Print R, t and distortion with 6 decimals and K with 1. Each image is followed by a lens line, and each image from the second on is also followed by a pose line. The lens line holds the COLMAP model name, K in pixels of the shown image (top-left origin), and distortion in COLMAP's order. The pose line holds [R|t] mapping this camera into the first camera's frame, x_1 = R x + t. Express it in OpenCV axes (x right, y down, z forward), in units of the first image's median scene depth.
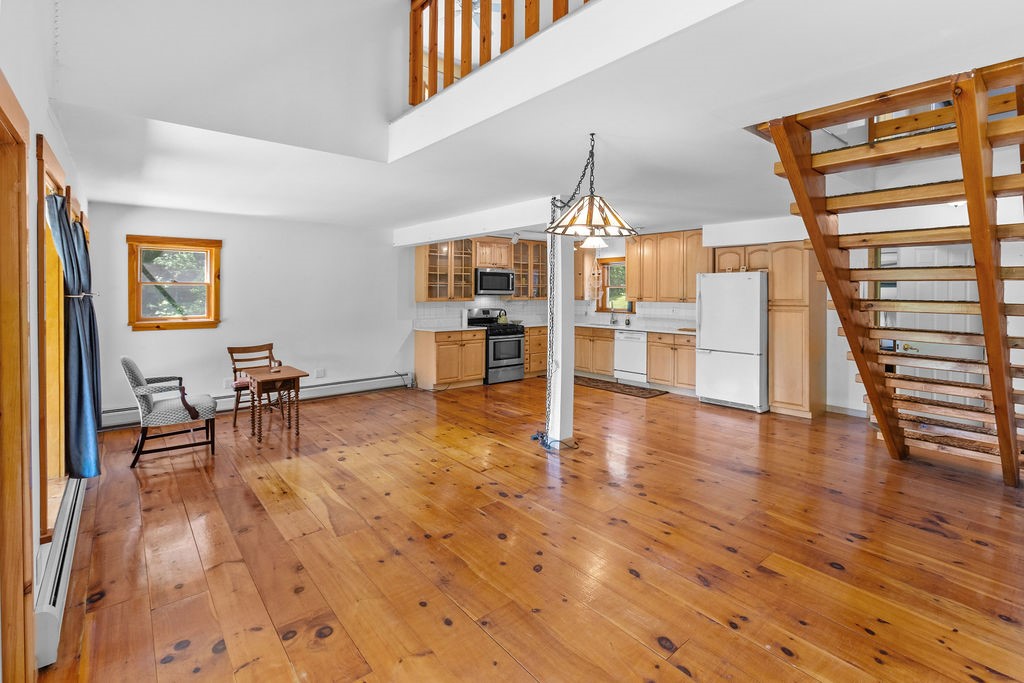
lens RADIAL K [[468.9, 0, 515.6], [0, 468.9, 291.1], [0, 0, 1]] dist [-0.000437, 0.000022]
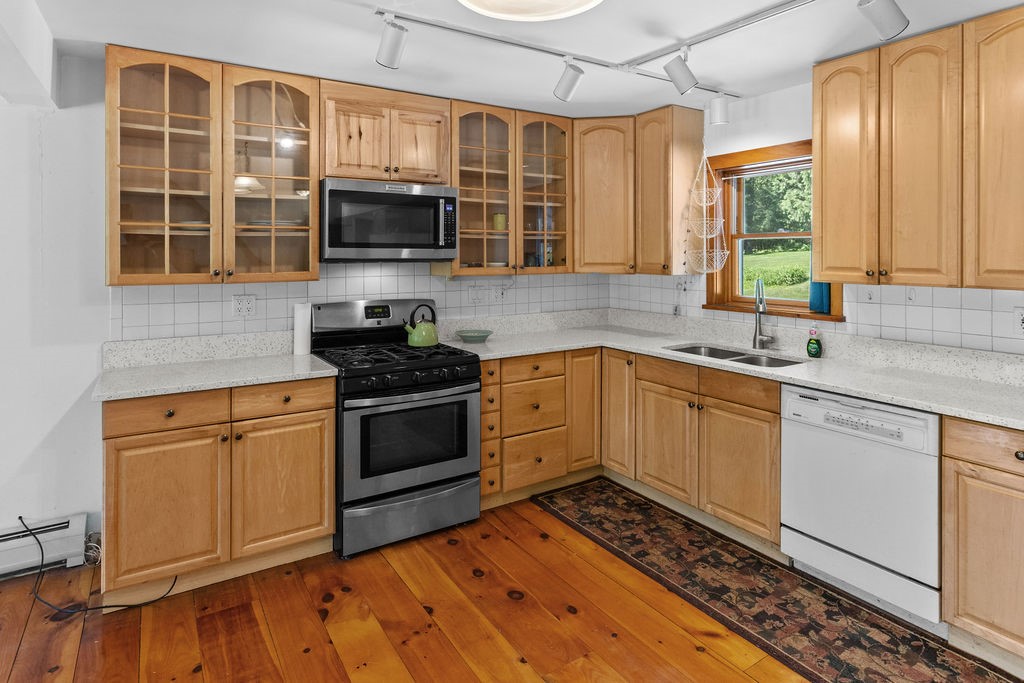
lens RADIAL K [[569.2, 0, 505.1], [0, 569.2, 248.7], [0, 0, 1]] dist [-0.000427, 0.003585]
pose [[0.990301, -0.005435, -0.138832, 0.096434], [0.004548, 0.999967, -0.006708, 0.002548], [0.138864, 0.006011, 0.990293, 0.650561]]
